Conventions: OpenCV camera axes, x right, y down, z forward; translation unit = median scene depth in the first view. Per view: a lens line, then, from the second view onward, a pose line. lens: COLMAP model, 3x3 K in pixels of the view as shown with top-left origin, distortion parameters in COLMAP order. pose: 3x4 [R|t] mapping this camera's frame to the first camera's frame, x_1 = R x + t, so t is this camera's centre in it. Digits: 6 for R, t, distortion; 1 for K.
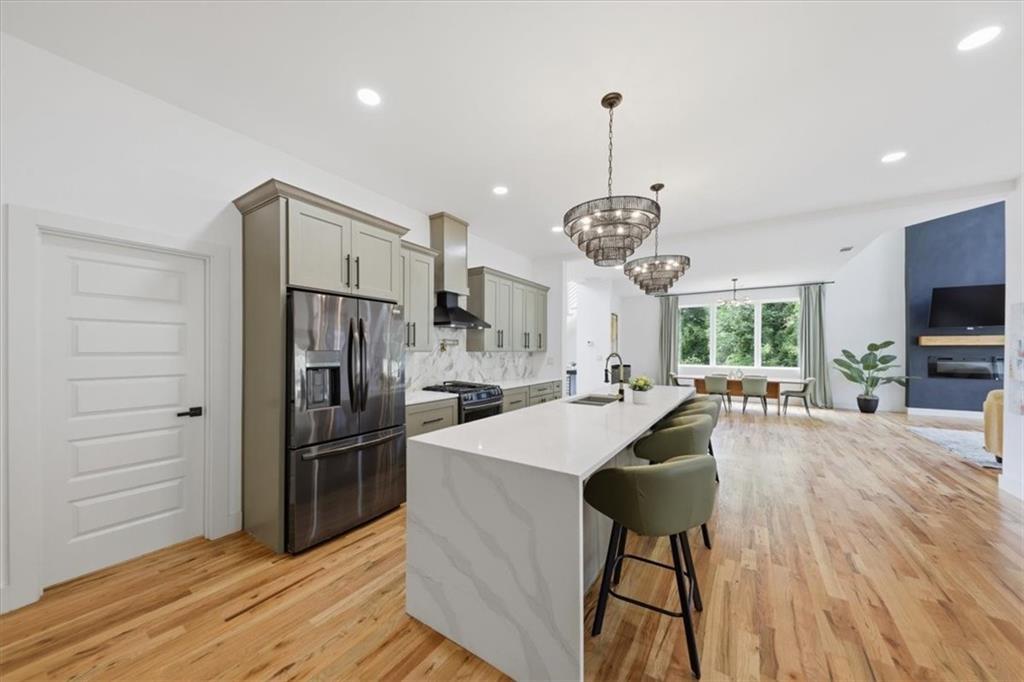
lens RADIAL K [[327.3, 0, 512.0], [0, 327.3, 348.4], [0, 0, 1]] dist [-0.014416, -0.002564]
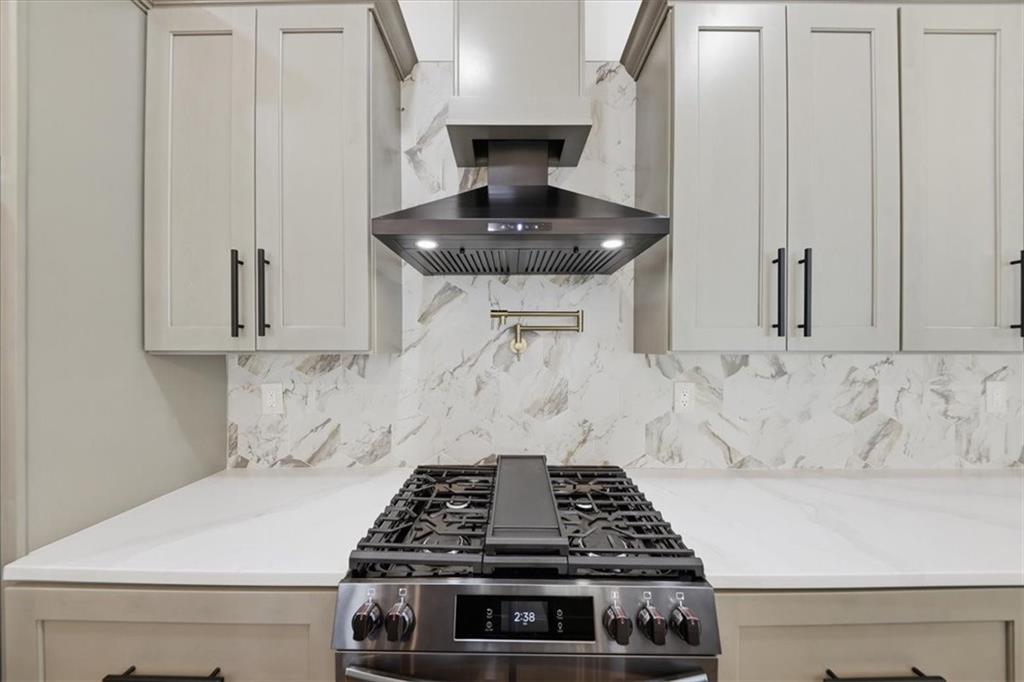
lens RADIAL K [[327.3, 0, 512.0], [0, 327.3, 348.4], [0, 0, 1]] dist [-0.014416, -0.002564]
pose [[0.526212, 0.007589, -0.850320, 0.045226], [0.004038, 0.999927, 0.011424, 0.001266], [0.850344, -0.009445, 0.526142, 0.790024]]
